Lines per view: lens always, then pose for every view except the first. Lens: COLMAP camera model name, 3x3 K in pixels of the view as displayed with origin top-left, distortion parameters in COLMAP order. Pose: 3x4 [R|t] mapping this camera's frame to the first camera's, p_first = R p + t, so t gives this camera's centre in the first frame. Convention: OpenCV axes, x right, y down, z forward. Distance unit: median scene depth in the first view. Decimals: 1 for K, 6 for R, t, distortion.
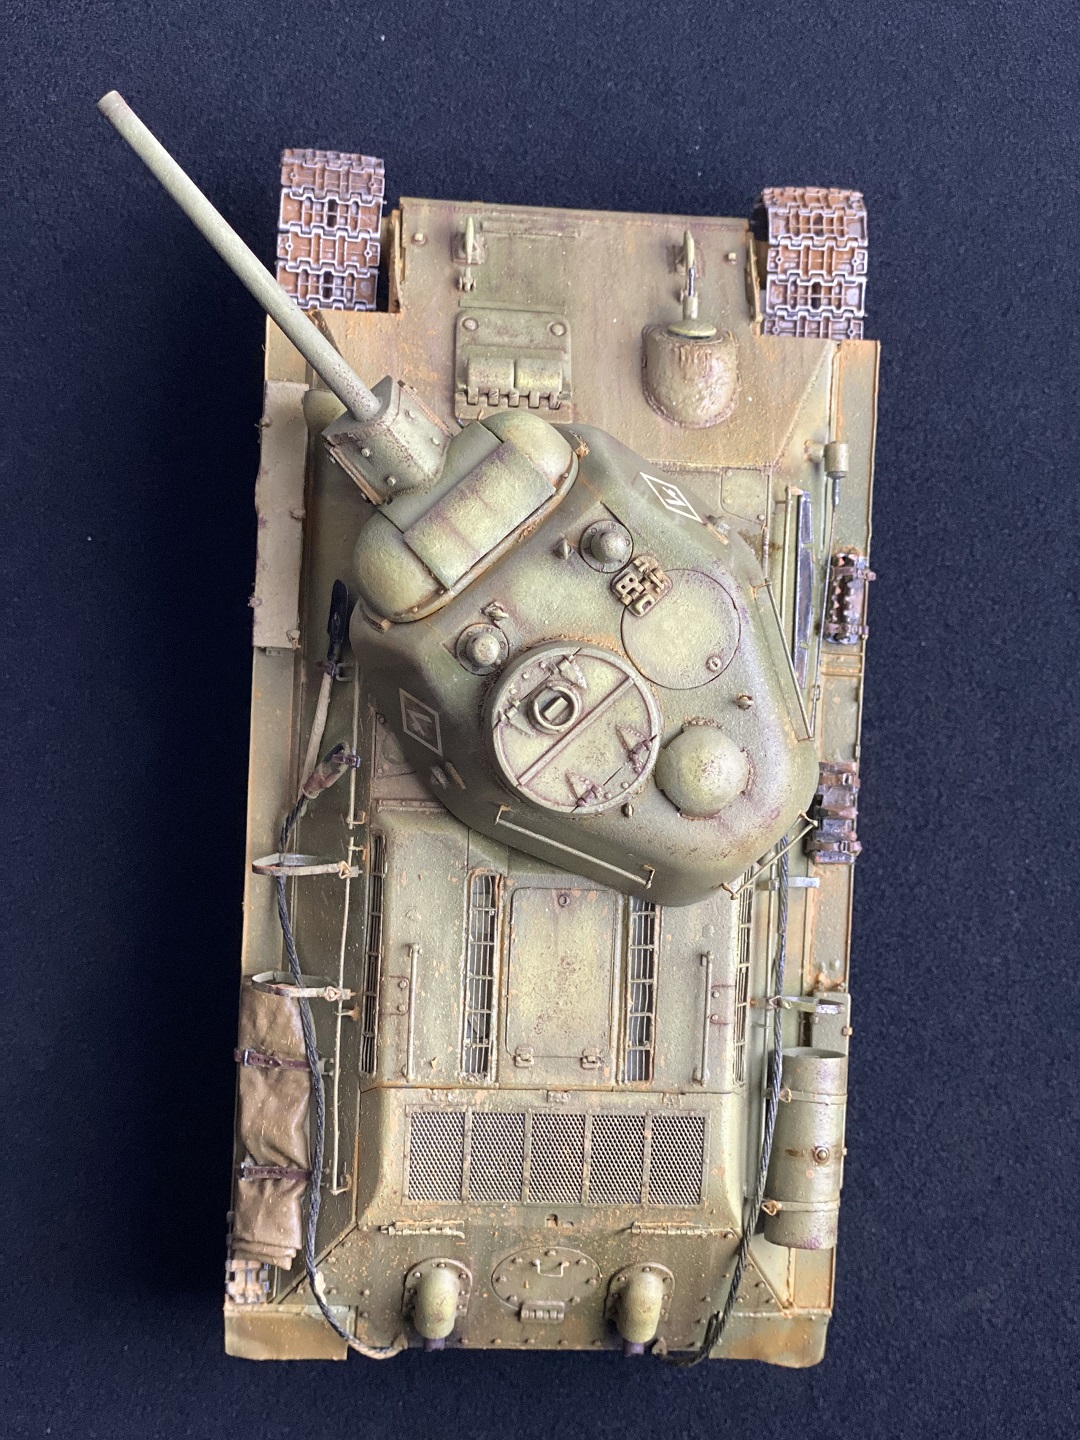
lens RADIAL K [[2176.7, 0, 540.0], [0, 2176.7, 720.0], [0, 0, 1]] dist [0.132602, 0.049248]
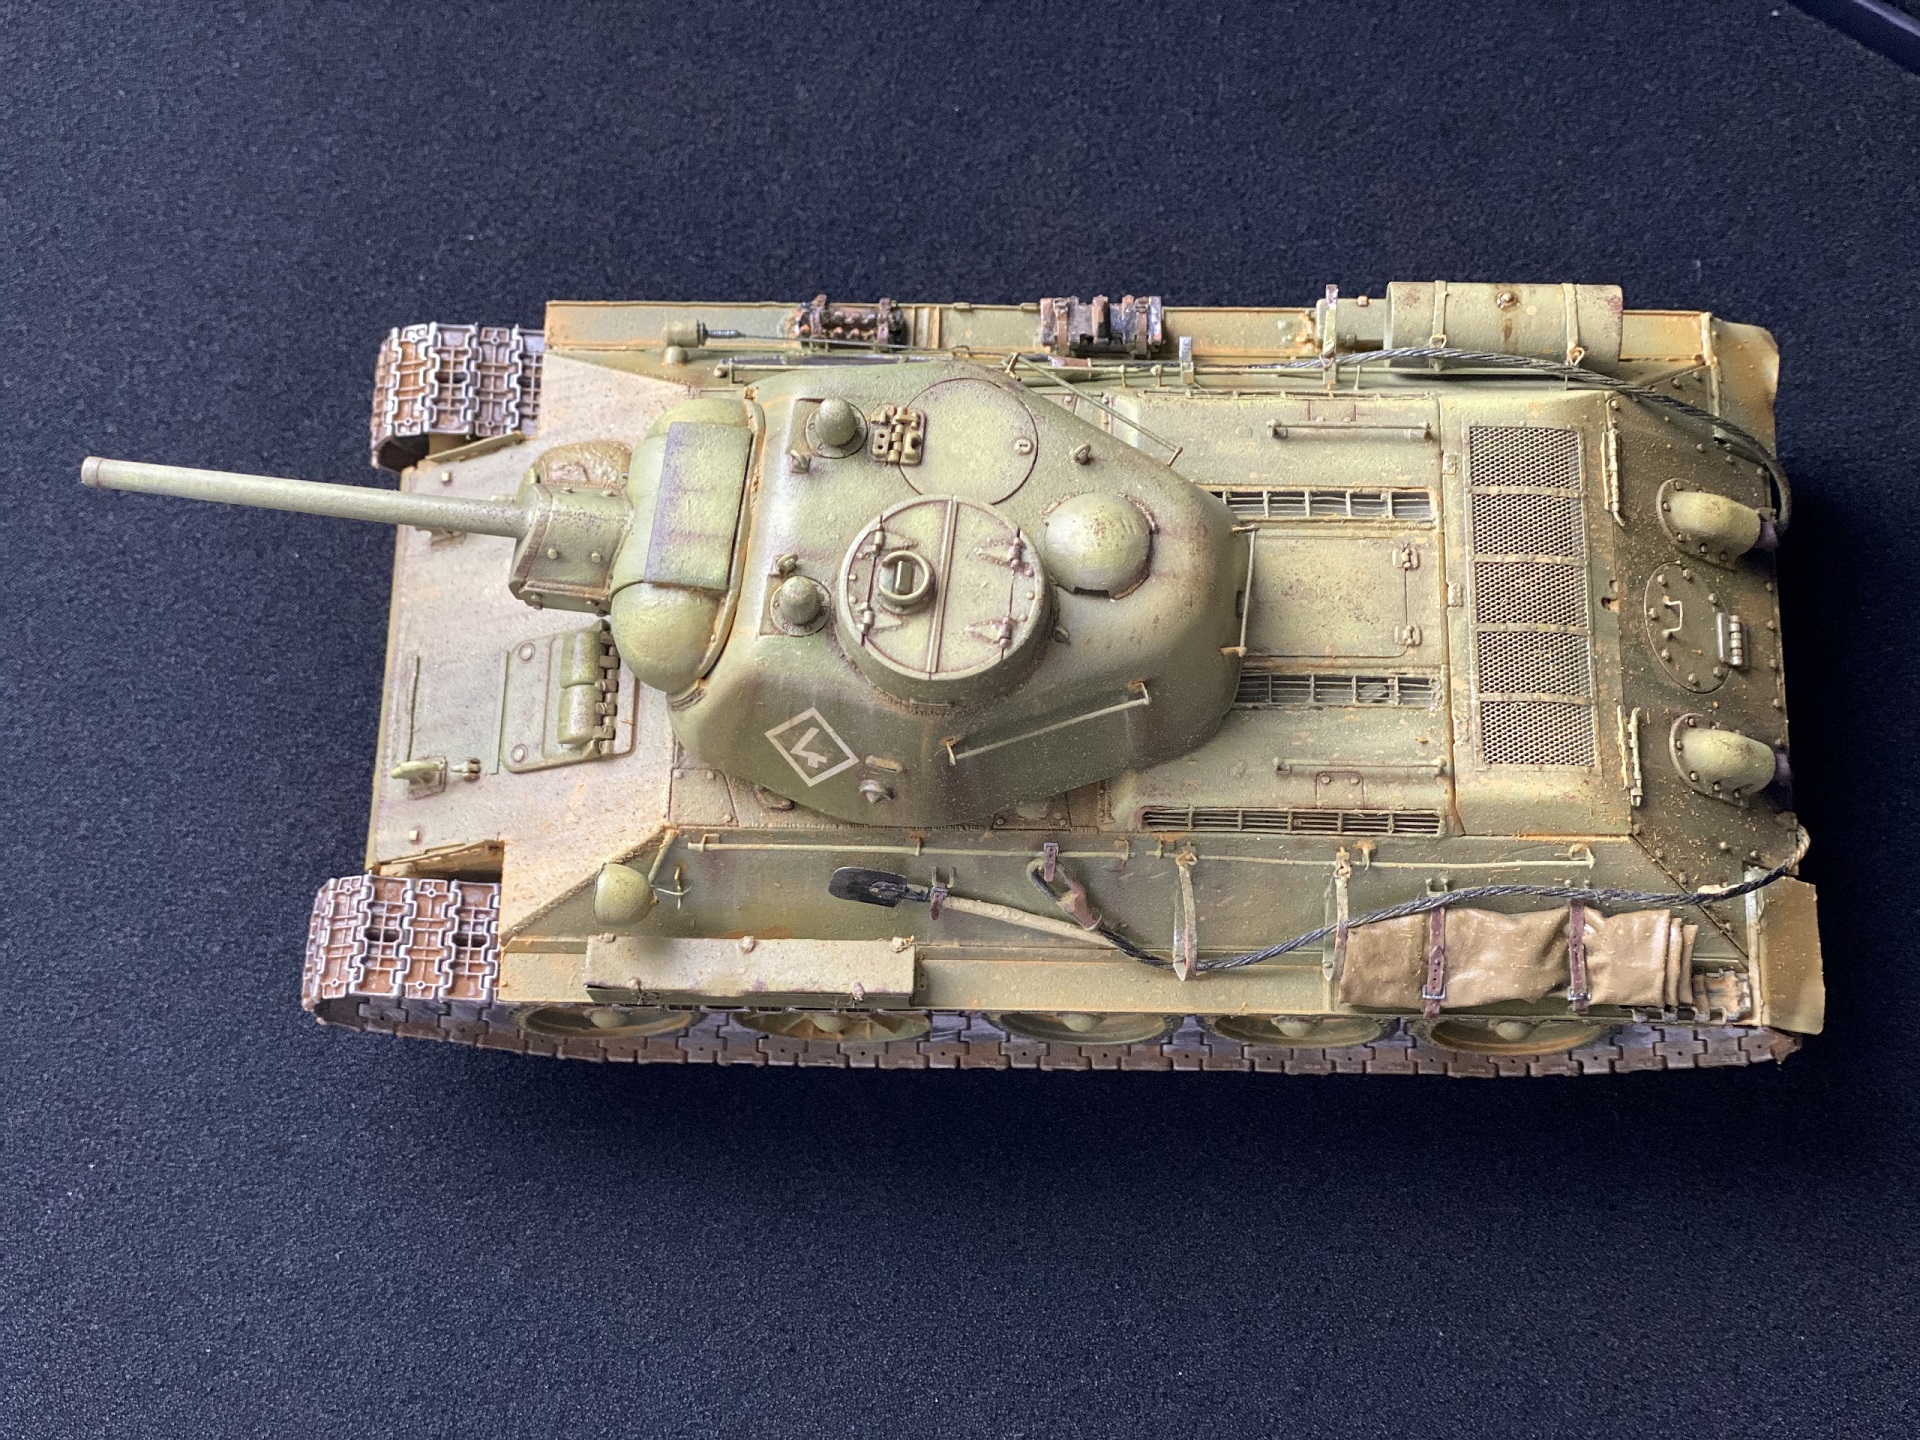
lens RADIAL K [[2902.3, 0, 960.0], [0, 2902.3, 720.0], [0, 0, 1]] dist [0.132602, 0.049248]
pose [[-0.020561, -0.969544, 0.244053, -0.290902], [0.998467, -0.032458, -0.044830, 0.033951], [0.051386, 0.242757, 0.968725, -0.052983]]
